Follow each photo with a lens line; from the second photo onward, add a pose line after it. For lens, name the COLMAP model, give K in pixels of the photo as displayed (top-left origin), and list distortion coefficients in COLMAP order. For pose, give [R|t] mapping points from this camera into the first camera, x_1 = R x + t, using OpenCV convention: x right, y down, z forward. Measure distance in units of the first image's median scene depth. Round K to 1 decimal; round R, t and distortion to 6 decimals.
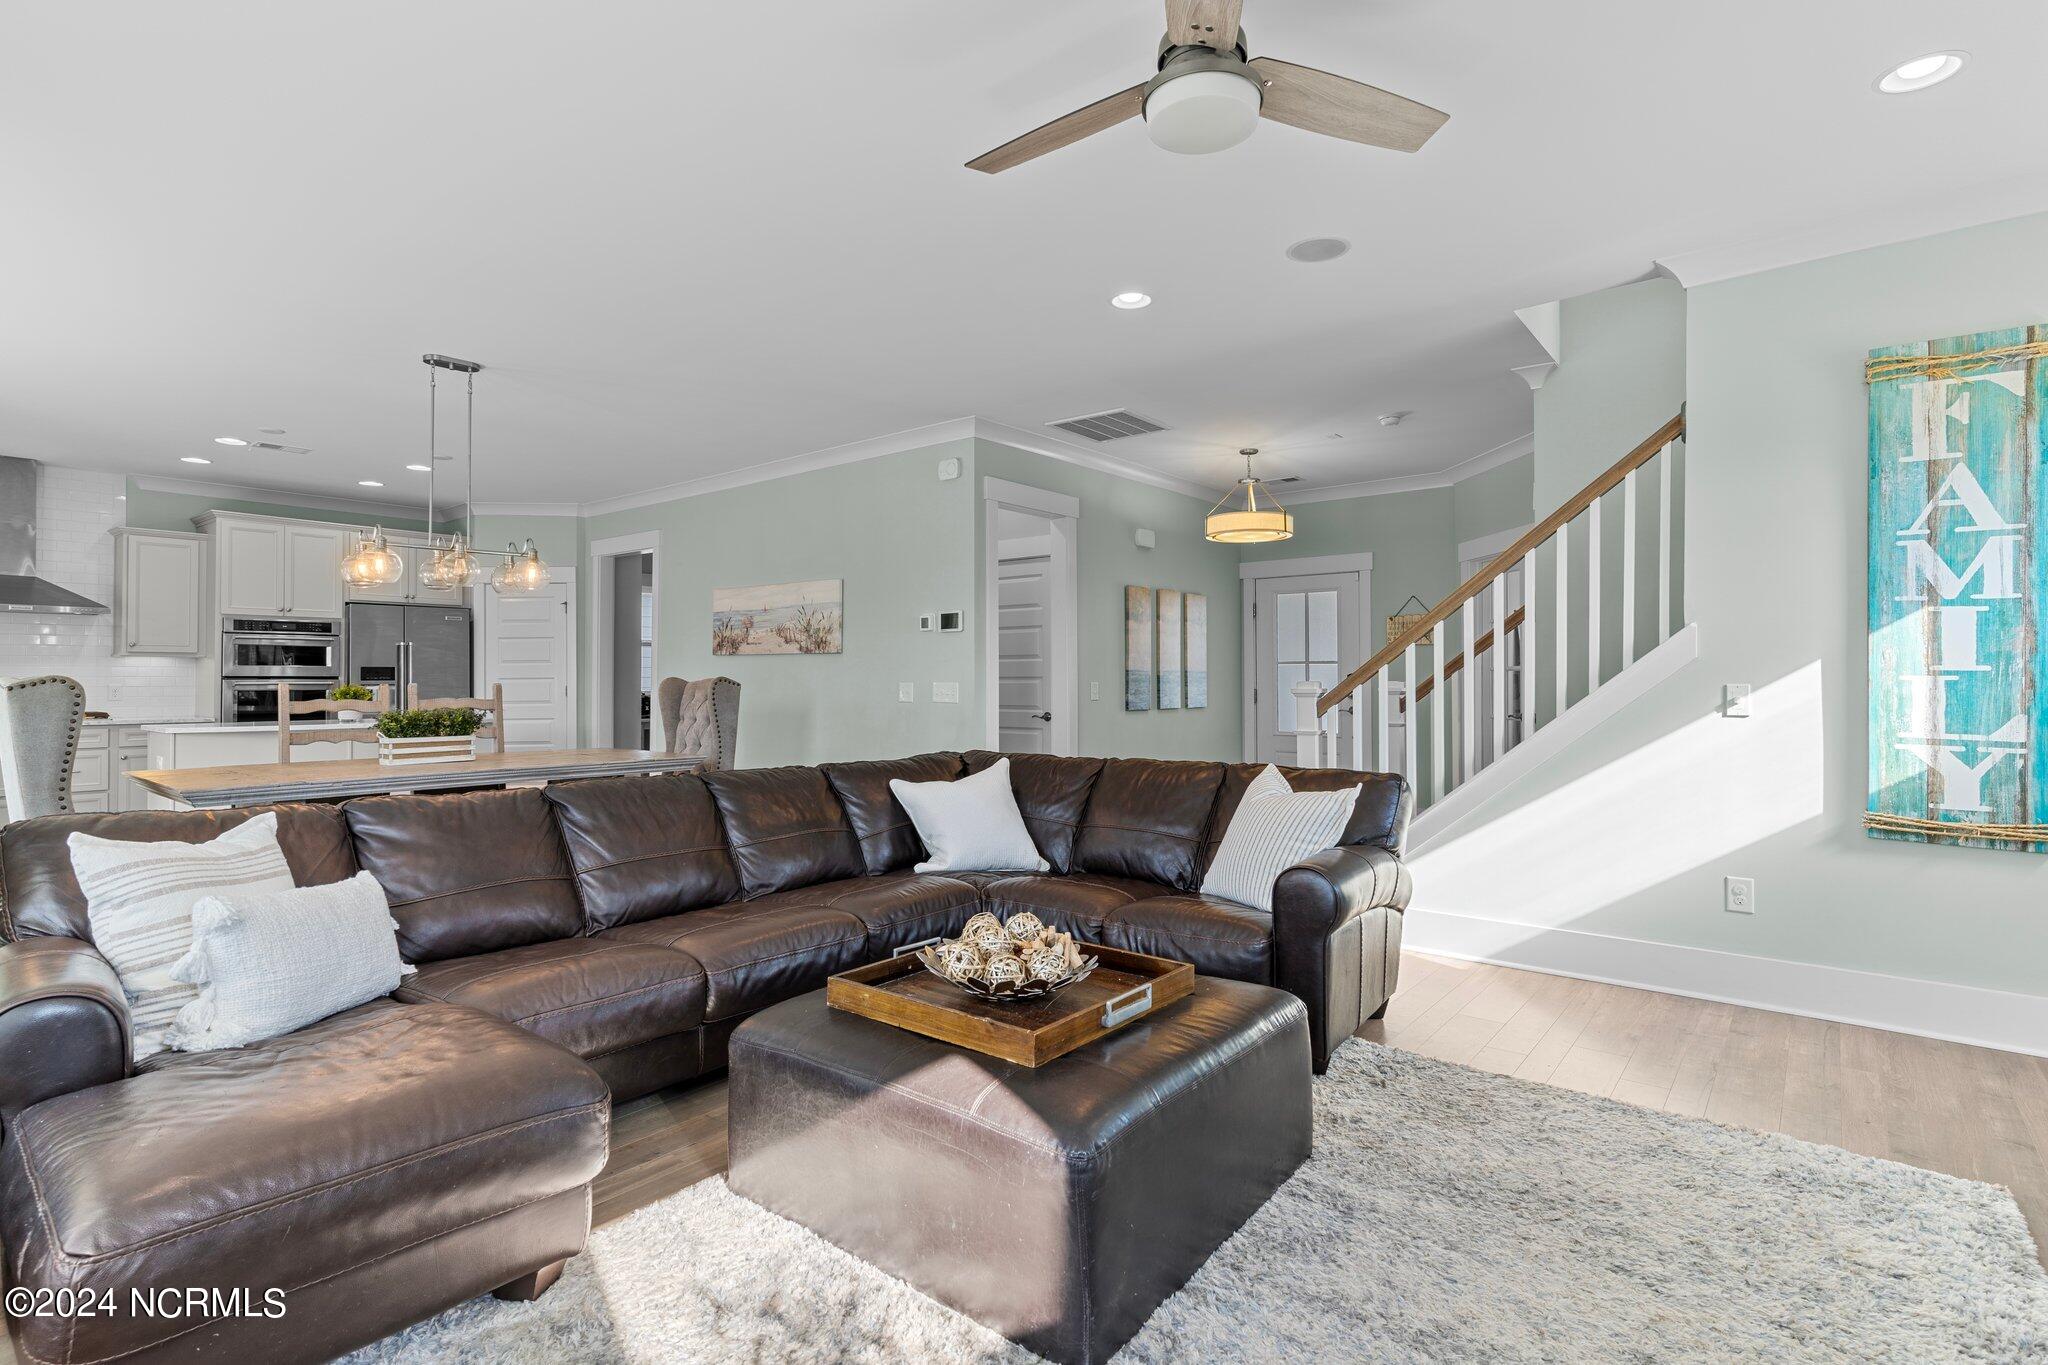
lens RADIAL K [[996.3, 0, 1024.0], [0, 996.3, 682.5], [0, 0, 1]] dist [0.001097, 0.000367]
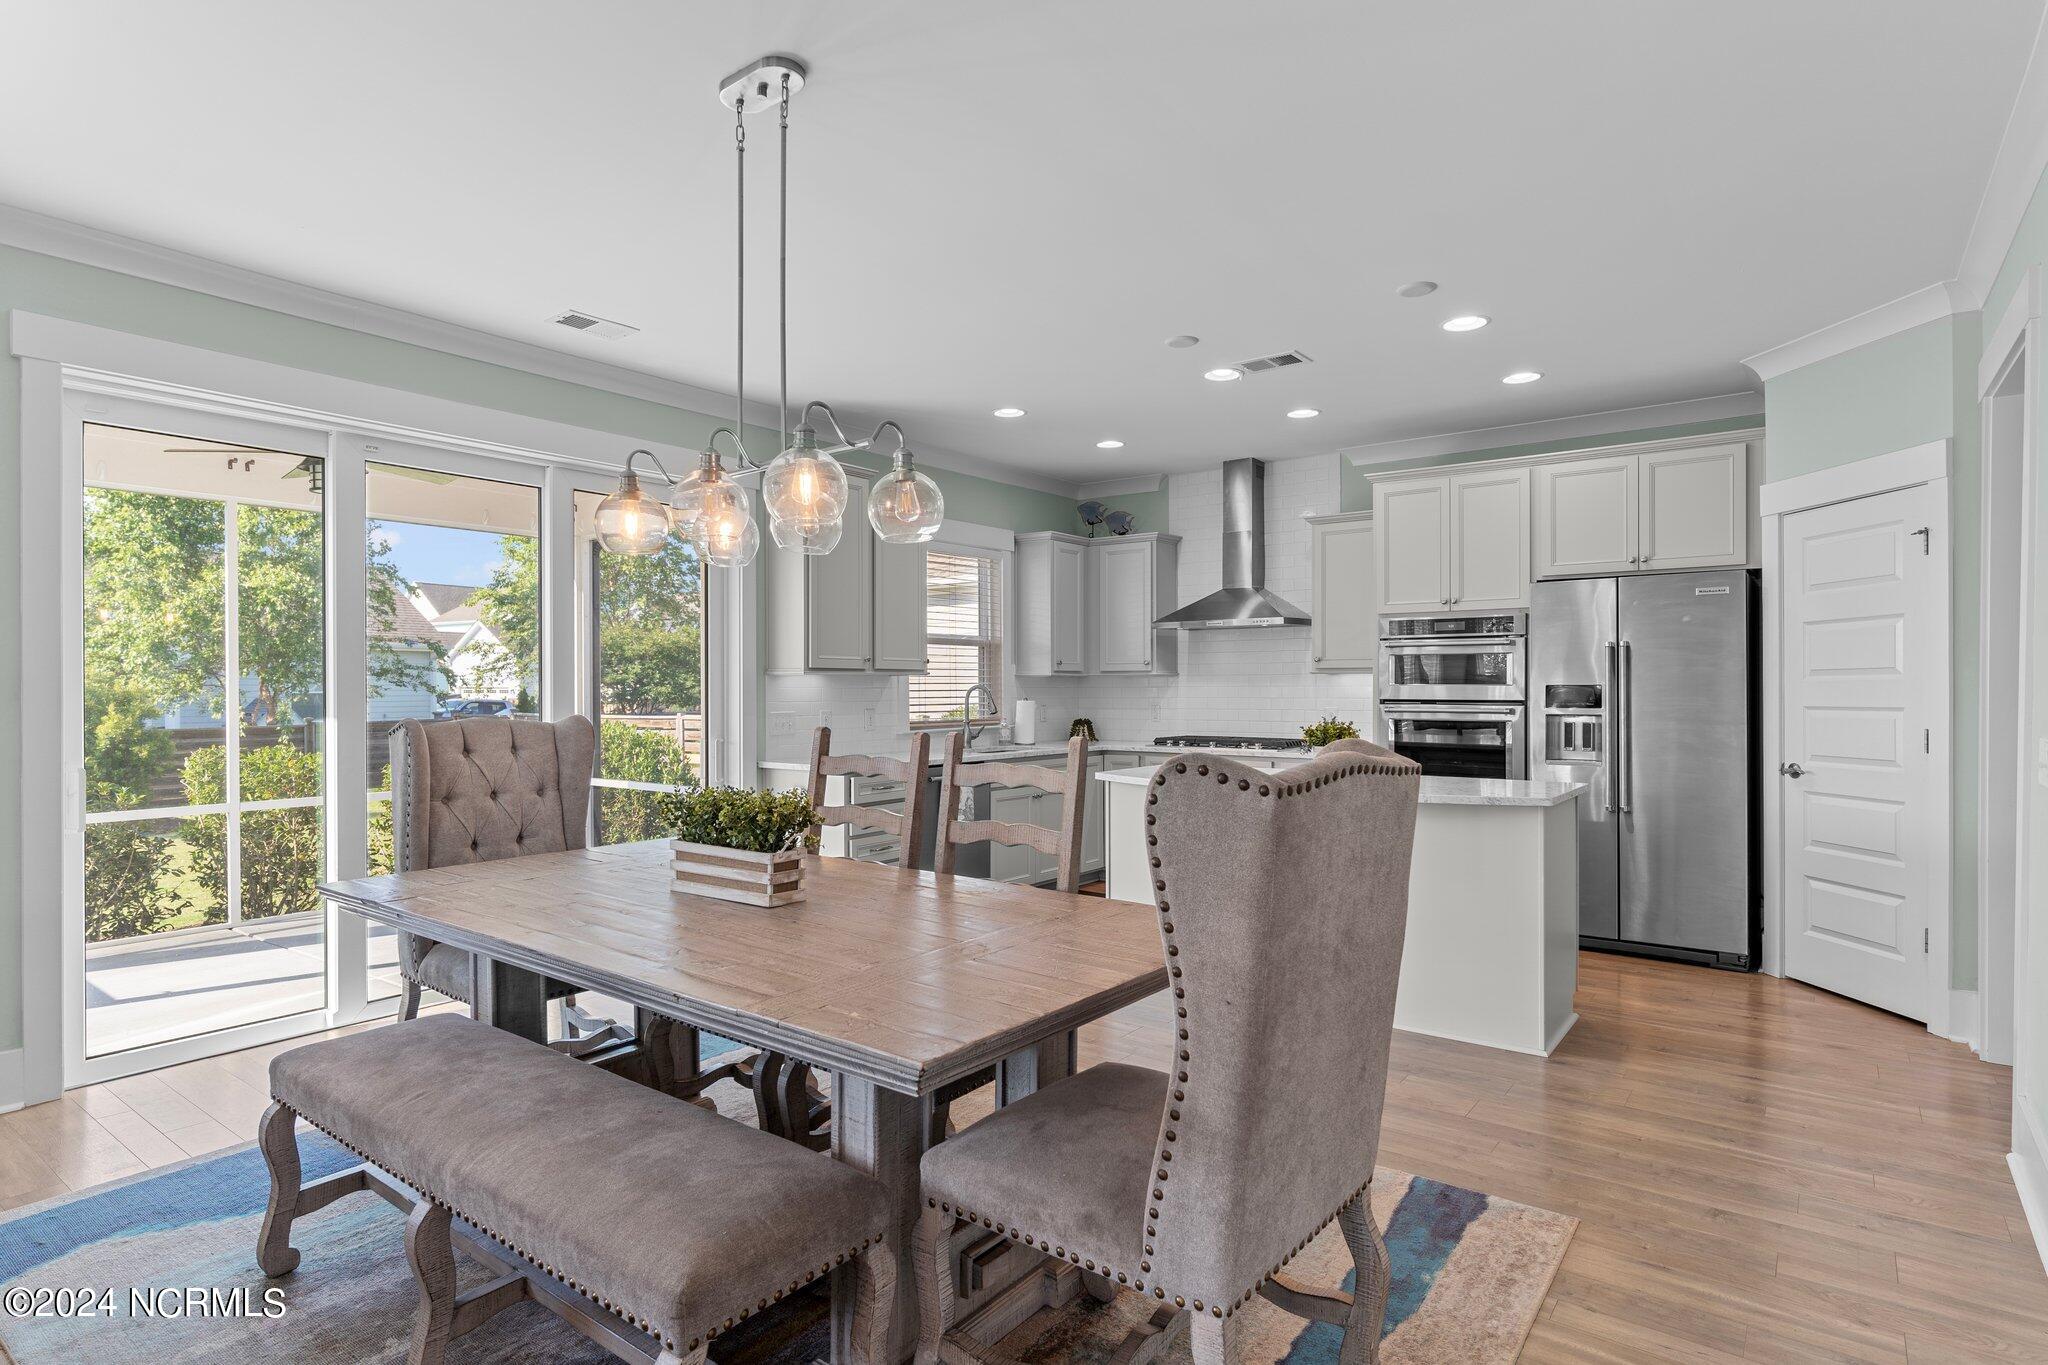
lens RADIAL K [[1074.7, 0, 1029.4], [0, 1074.7, 689.2], [0, 0, 1]] dist [0.001701, -0.000390]
pose [[0.037544, 0.005013, -0.999282, -0.024916], [0.000158, 0.999987, 0.005023, -0.017824], [0.999295, -0.000347, 0.037543, 0.710652]]
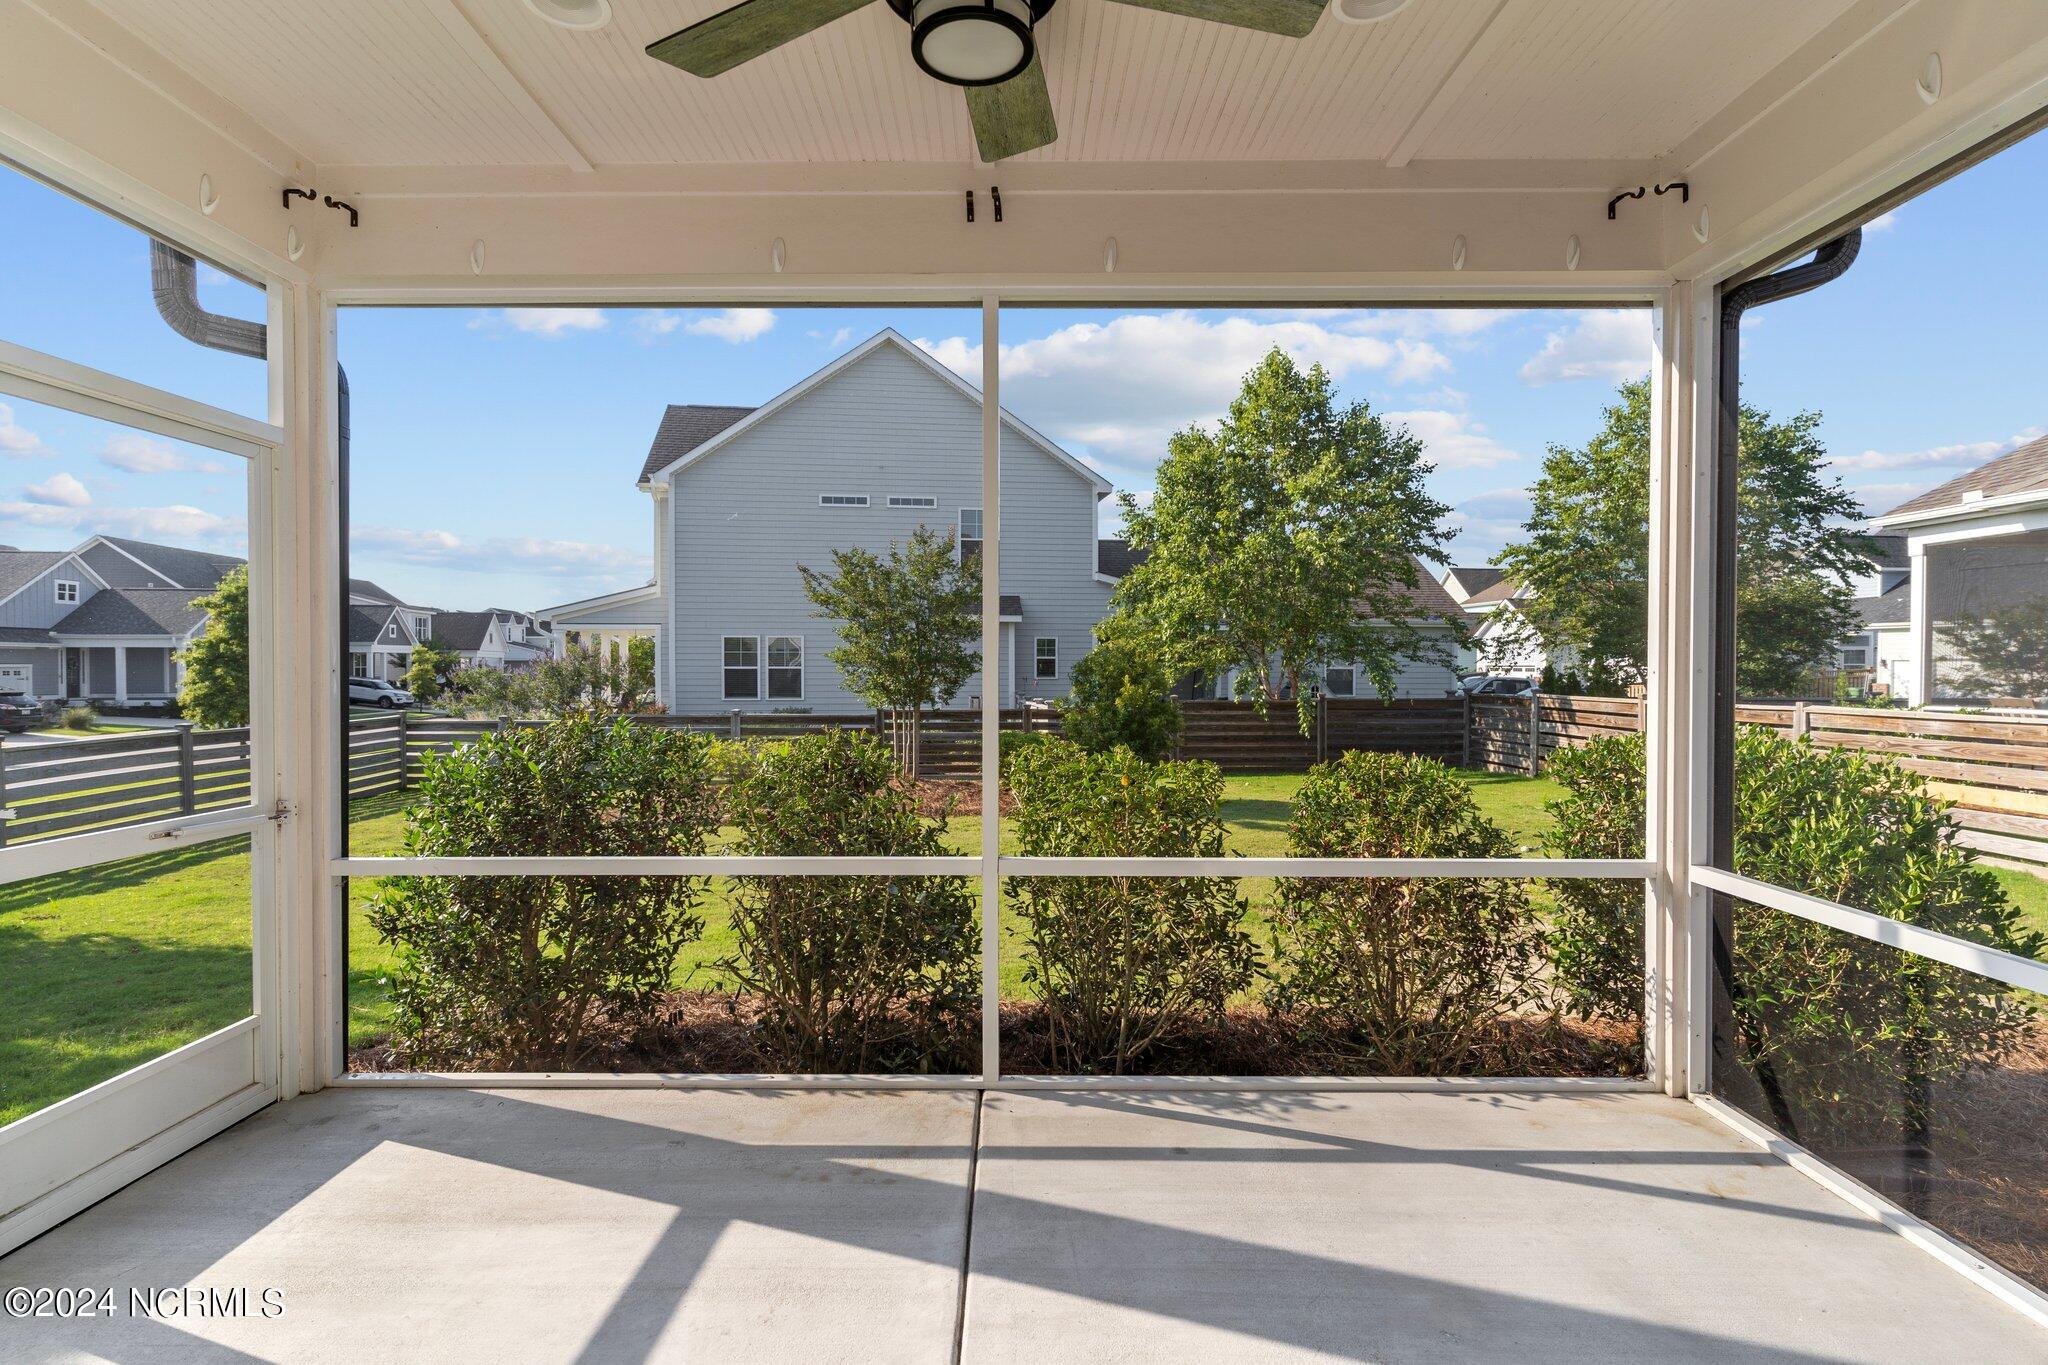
lens RADIAL K [[991.3, 0, 1024.0], [0, 991.3, 682.5], [0, 0, 1]] dist [0.000152, -0.000011]
pose [[-0.777869, 0.013788, -0.628275, -0.637614], [0.001260, 0.999791, 0.020382, -0.008169], [0.628425, 0.015063, -0.777724, 0.453773]]
